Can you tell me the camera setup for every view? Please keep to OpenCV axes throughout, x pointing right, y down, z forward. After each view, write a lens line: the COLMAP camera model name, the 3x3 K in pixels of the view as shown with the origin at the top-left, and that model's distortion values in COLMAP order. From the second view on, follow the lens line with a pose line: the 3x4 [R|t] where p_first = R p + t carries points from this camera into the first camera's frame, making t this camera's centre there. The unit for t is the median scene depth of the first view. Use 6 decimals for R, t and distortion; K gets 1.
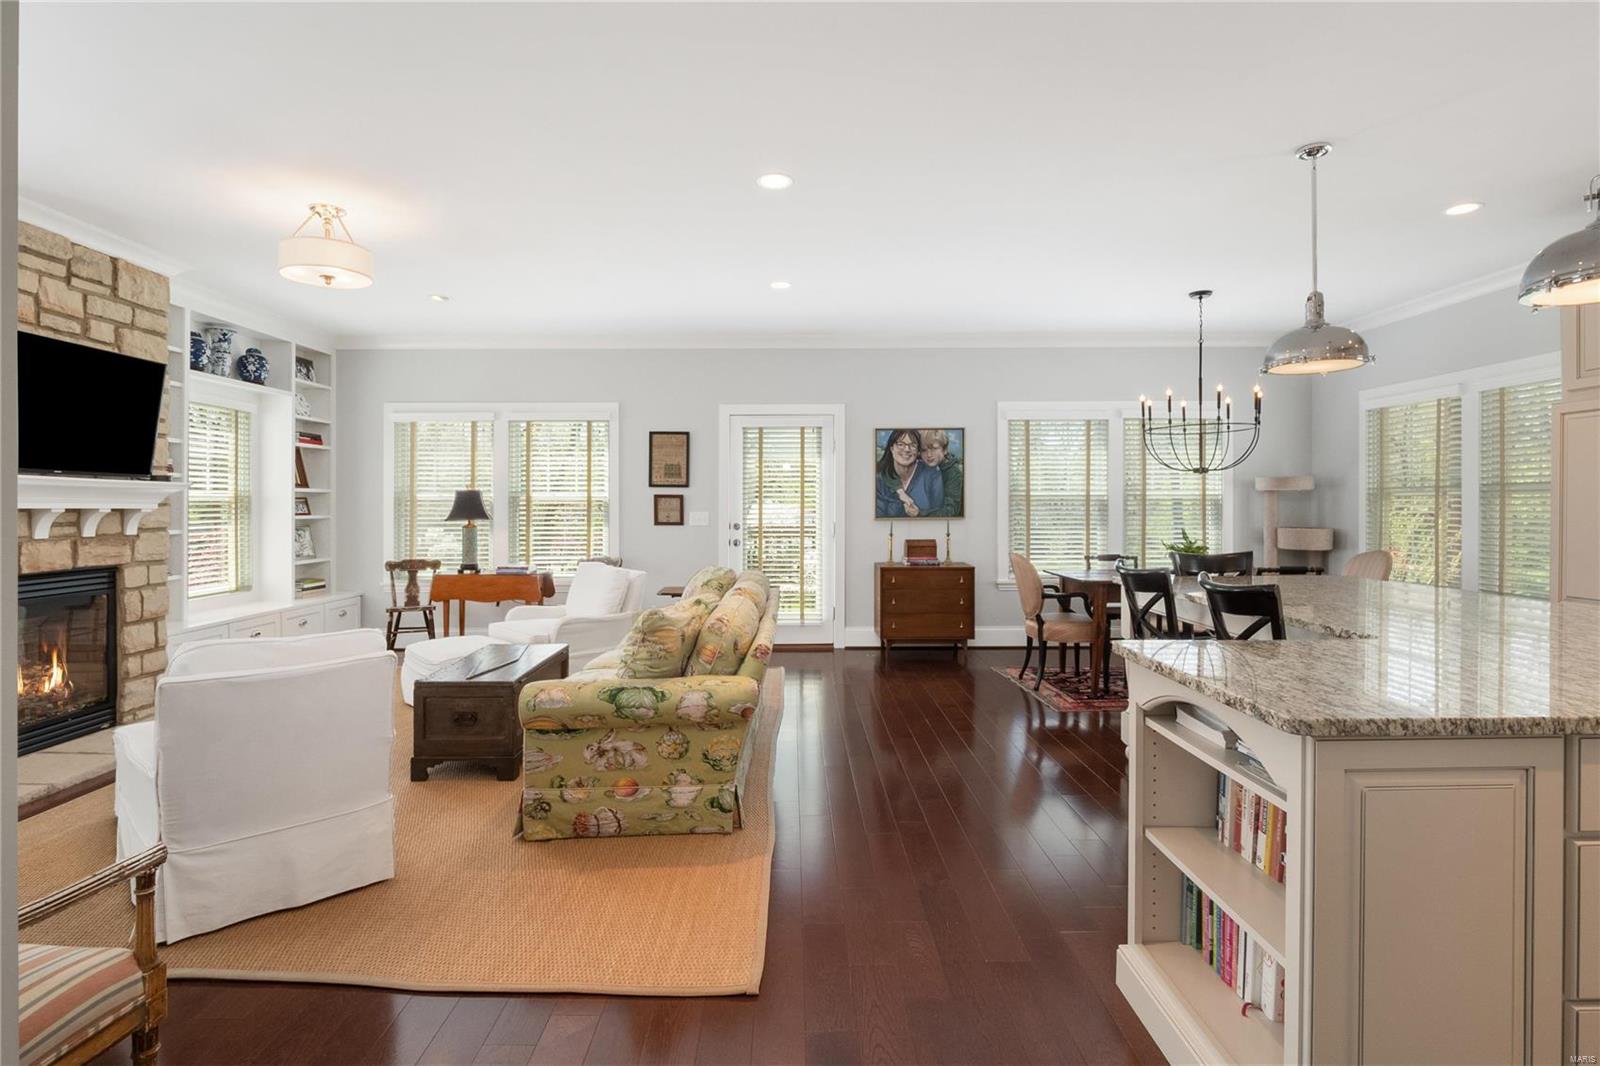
lens RADIAL K [[763.9, 0, 801.0], [0, 763.9, 495.9], [0, 0, 1]] dist [-0.003728, -0.005547]
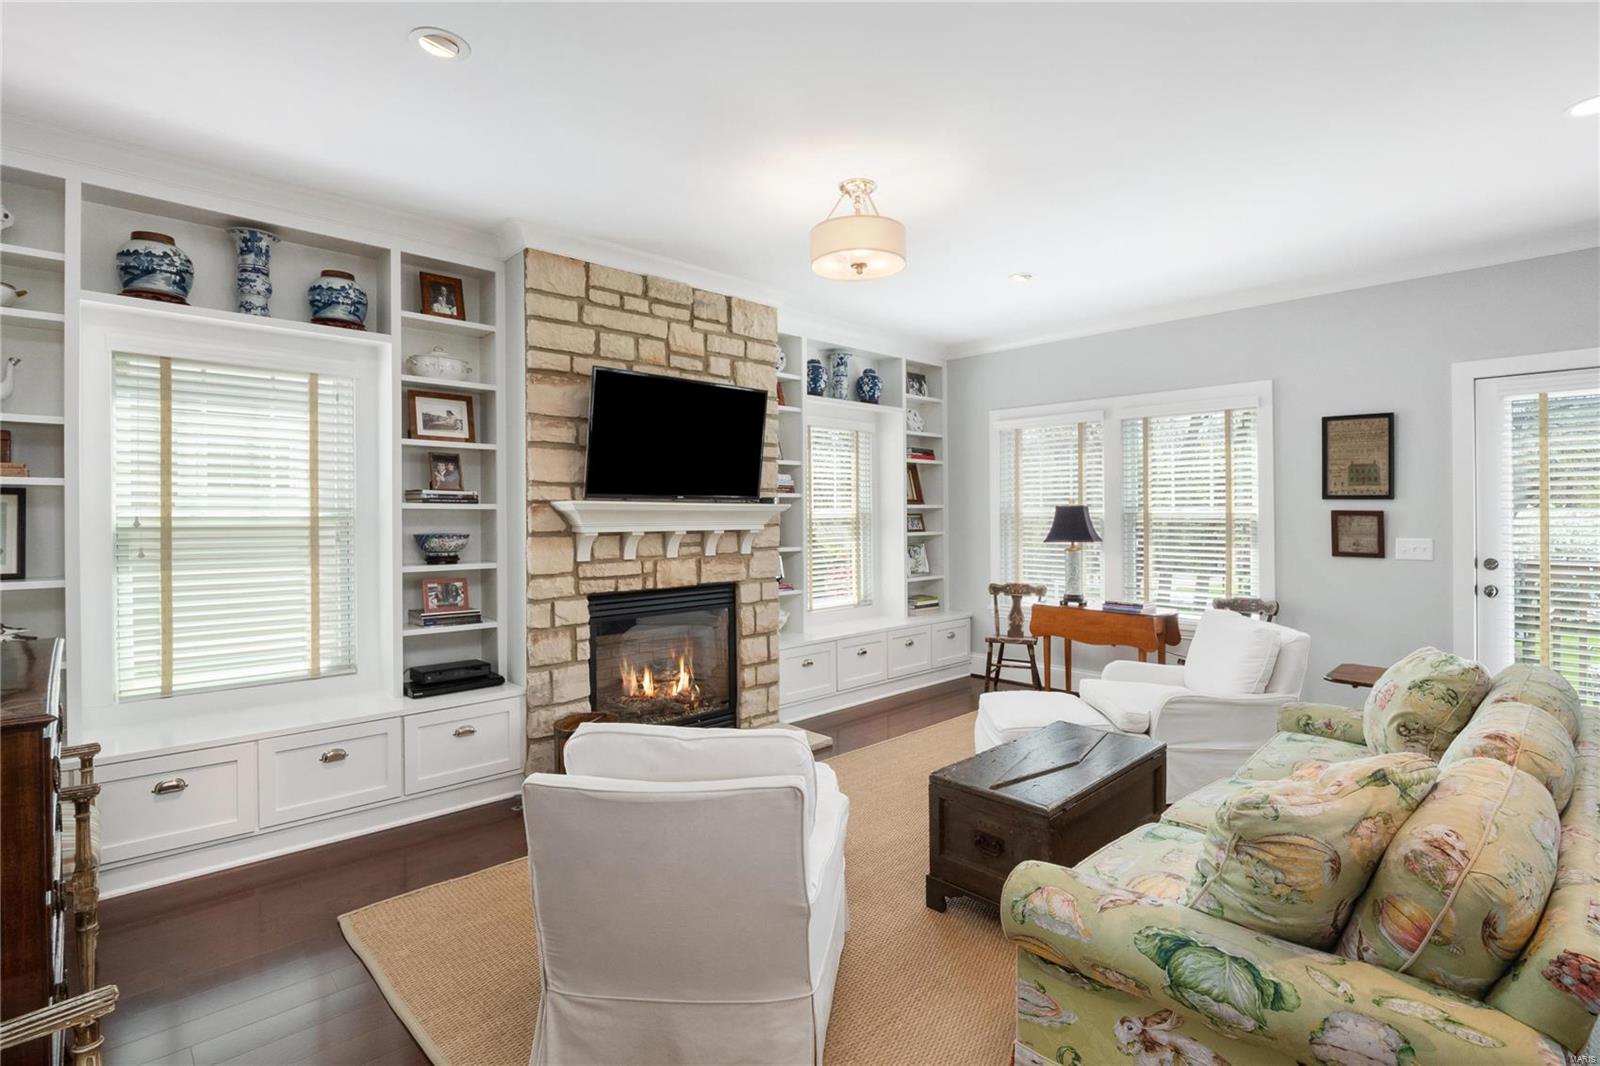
lens RADIAL K [[763.9, 0, 832.5], [0, 763.9, 502.7], [0, 0, 1]] dist [-0.003728, -0.005547]
pose [[0.698115, -0.006488, -0.715956, -0.022573], [0.008873, 0.999961, -0.000409, -0.015188], [0.715930, -0.006067, 0.698145, 0.266246]]
